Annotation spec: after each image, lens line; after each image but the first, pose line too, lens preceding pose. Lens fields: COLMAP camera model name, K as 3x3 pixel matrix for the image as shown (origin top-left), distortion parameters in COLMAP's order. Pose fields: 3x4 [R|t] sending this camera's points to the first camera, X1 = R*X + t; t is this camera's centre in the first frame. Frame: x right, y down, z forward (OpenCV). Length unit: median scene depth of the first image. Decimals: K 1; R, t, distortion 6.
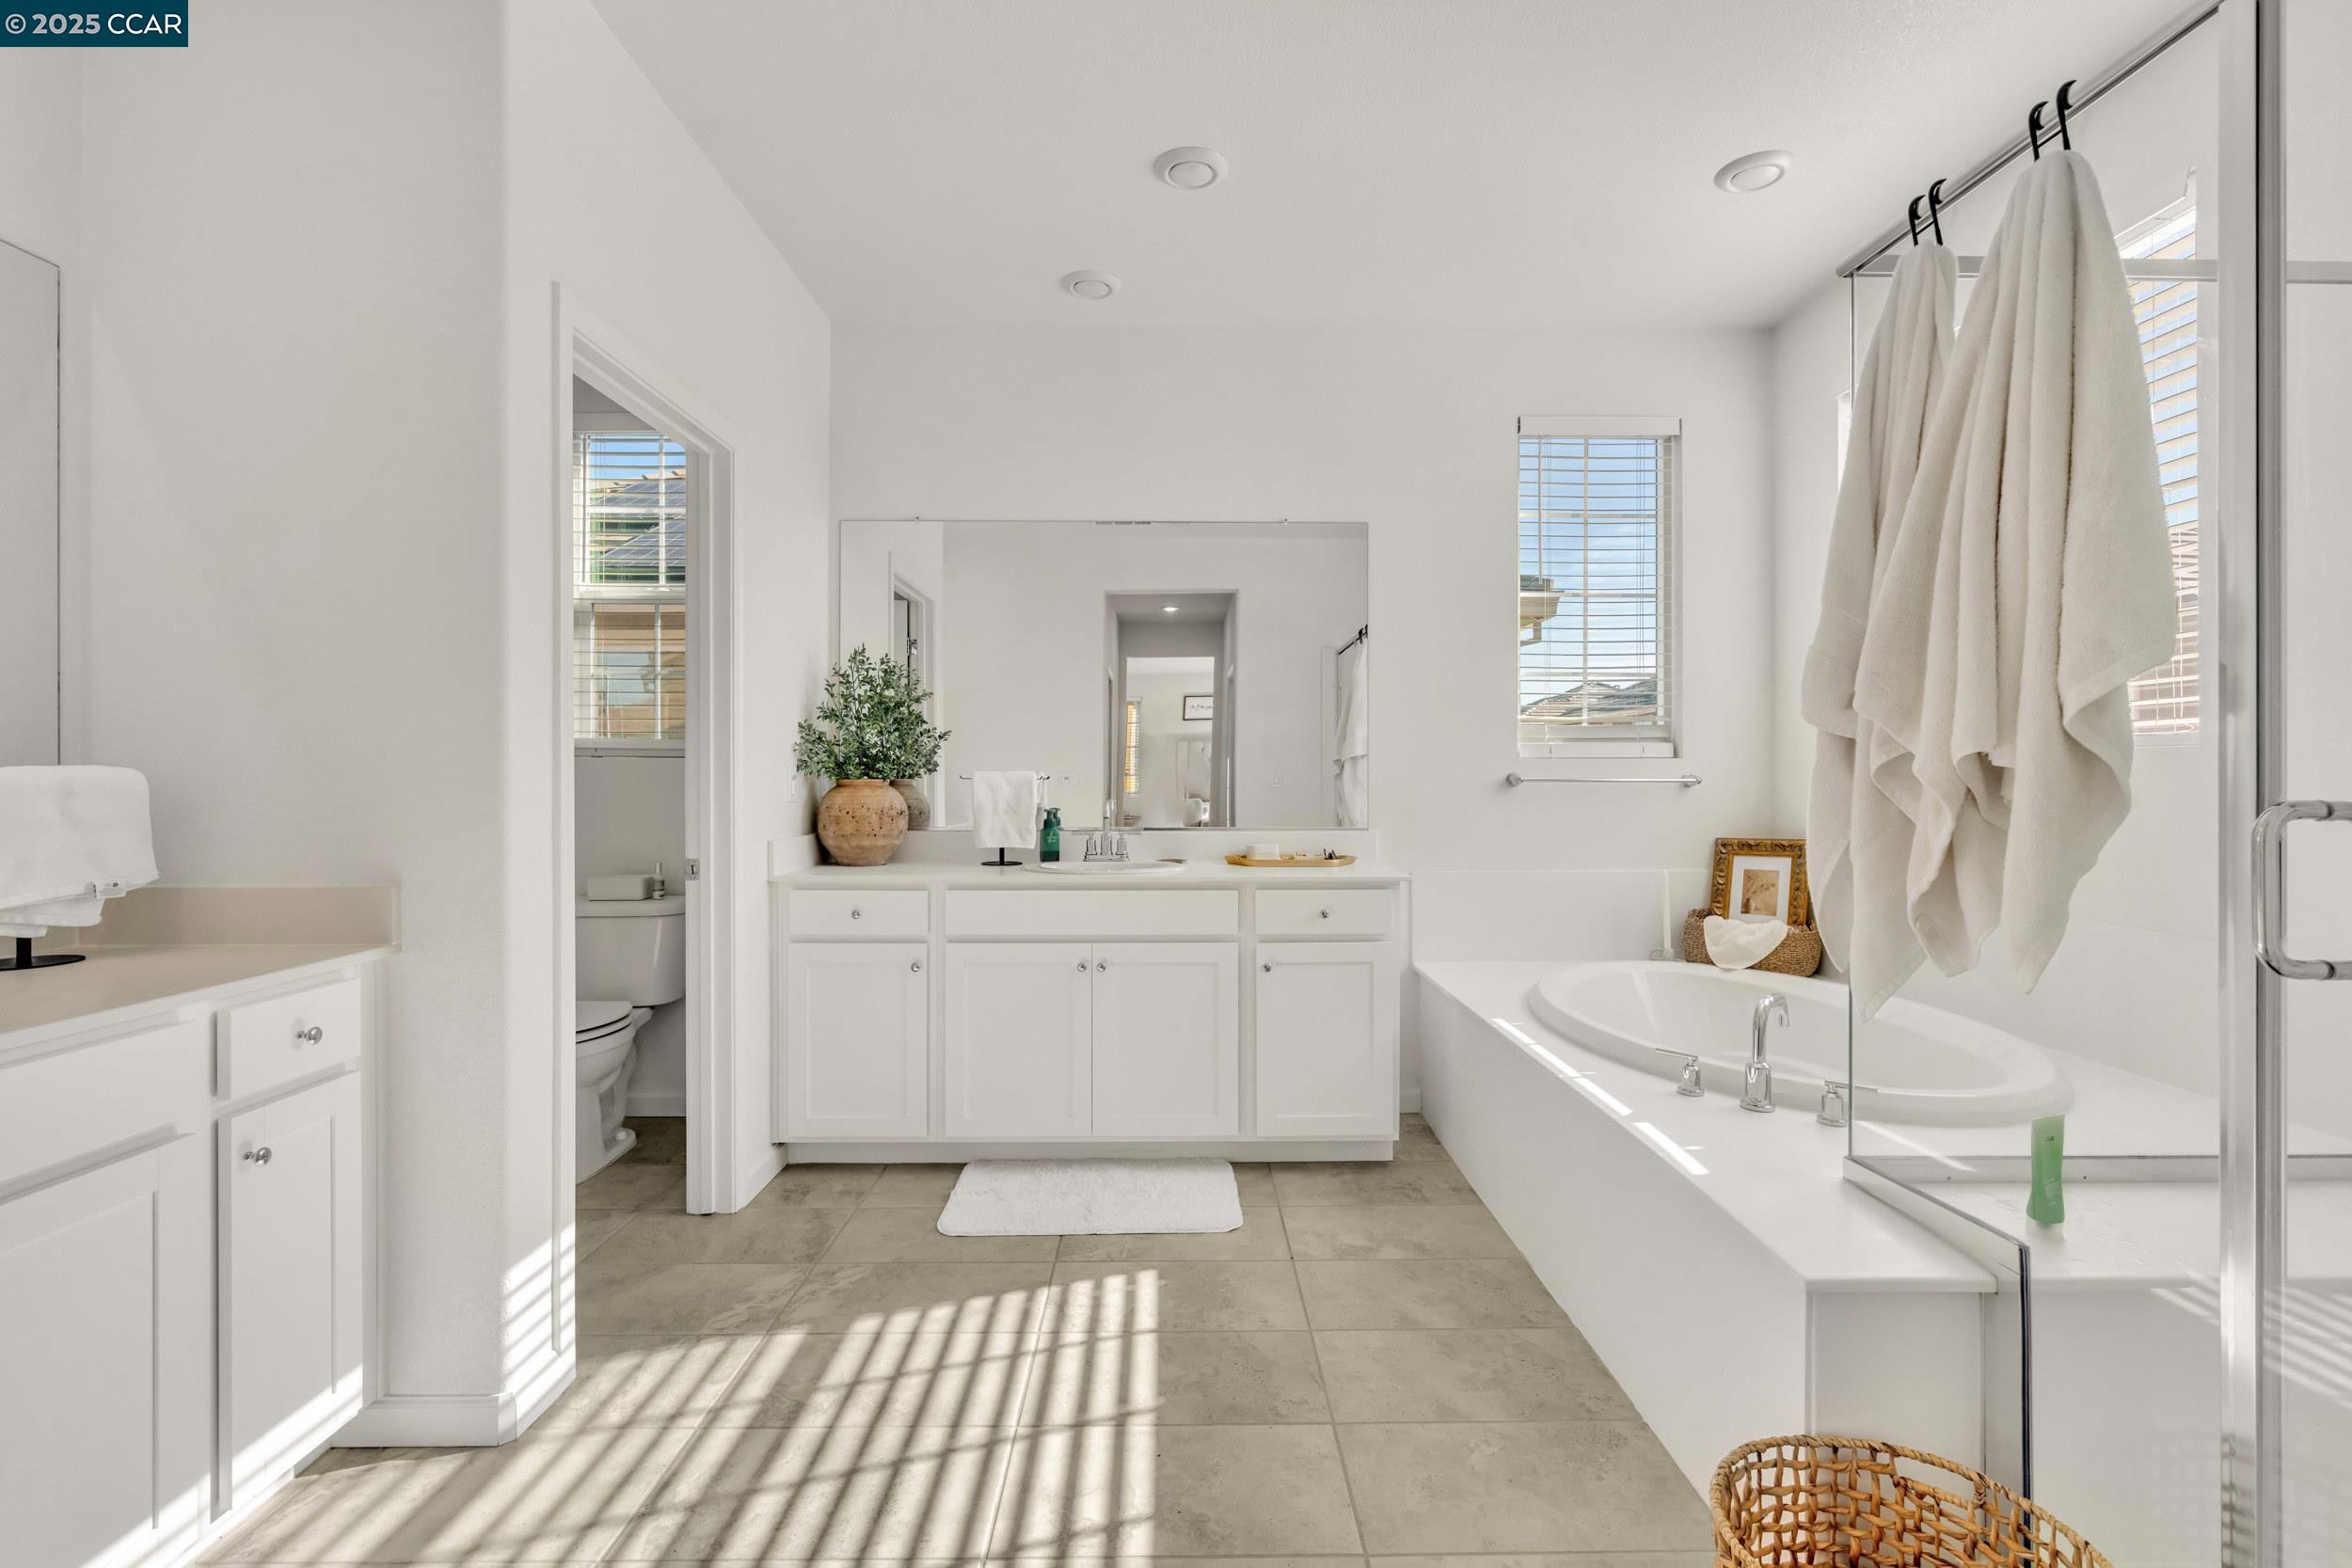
lens RADIAL K [[1059.7, 0, 1176.0], [0, 1059.7, 784.0], [0, 0, 1]] dist [-0.001022, -0.000032]
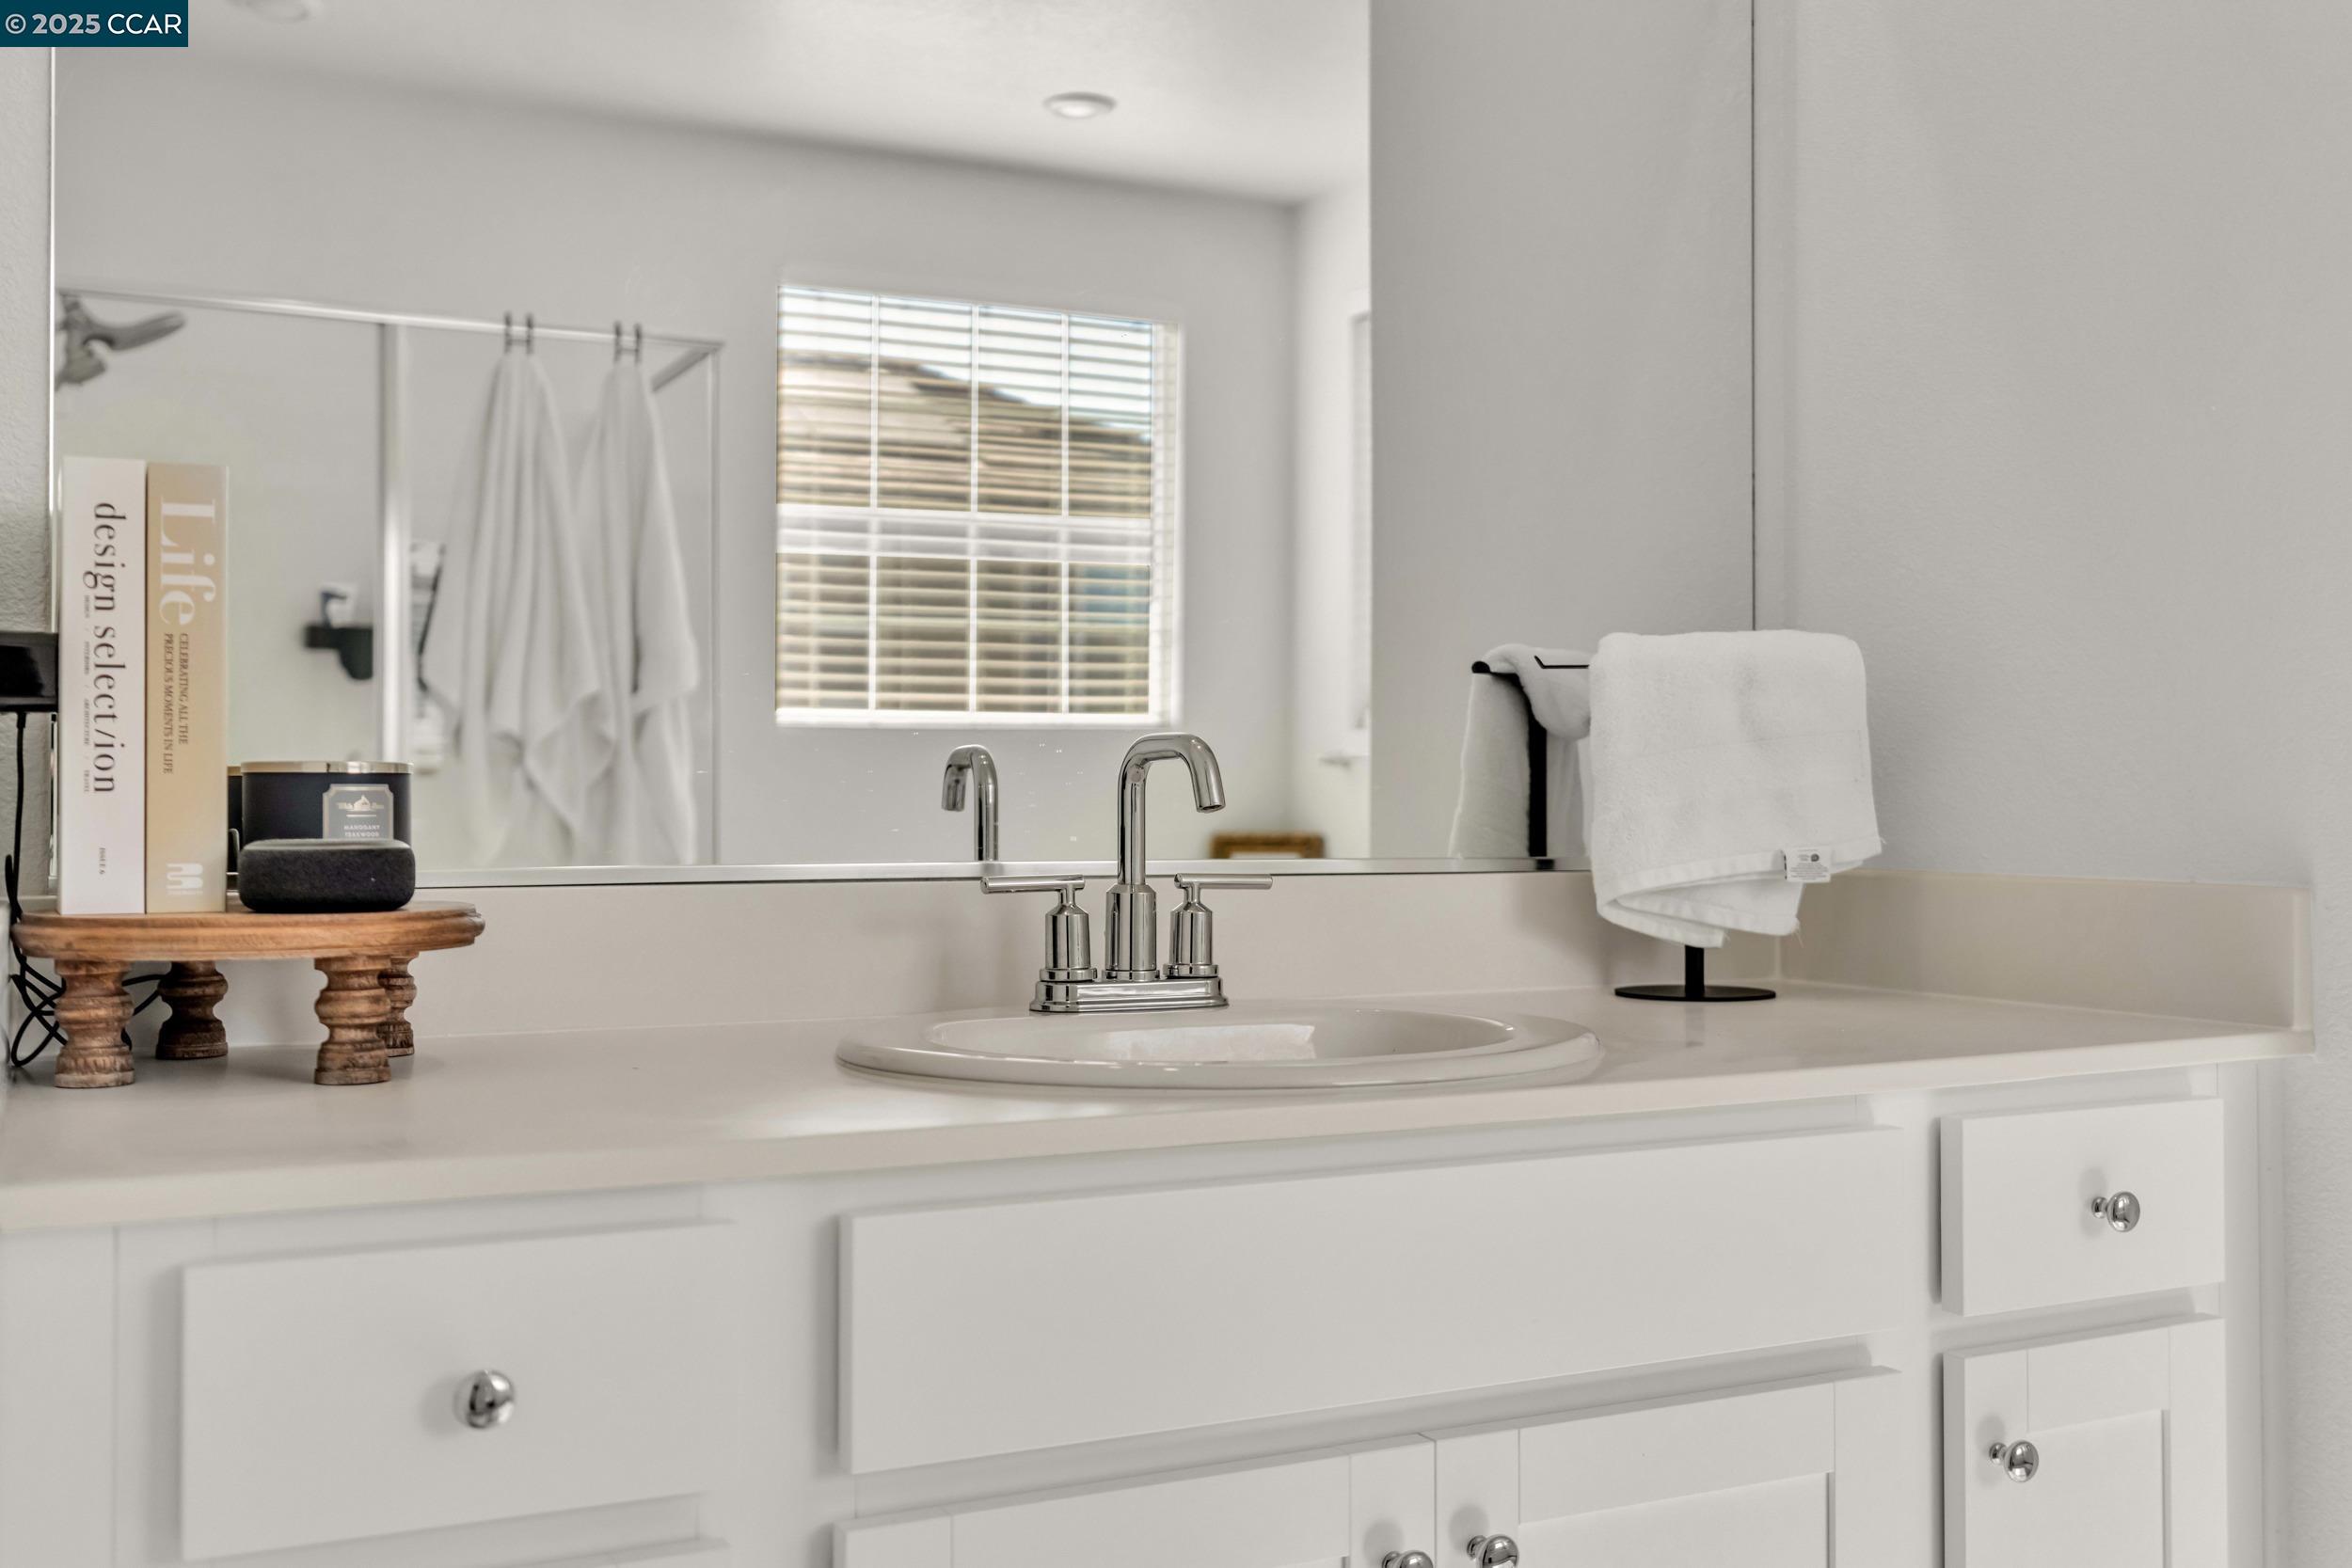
lens RADIAL K [[2236.7, 0, 1176.0], [0, 2236.7, 784.0], [0, 0, 1]] dist [0.006768, 0.007636]
pose [[0.428539, -0.008968, -0.903479, -0.155024], [-0.007521, 0.999881, -0.013492, 0.079249], [0.903492, 0.012577, 0.428420, 0.260544]]
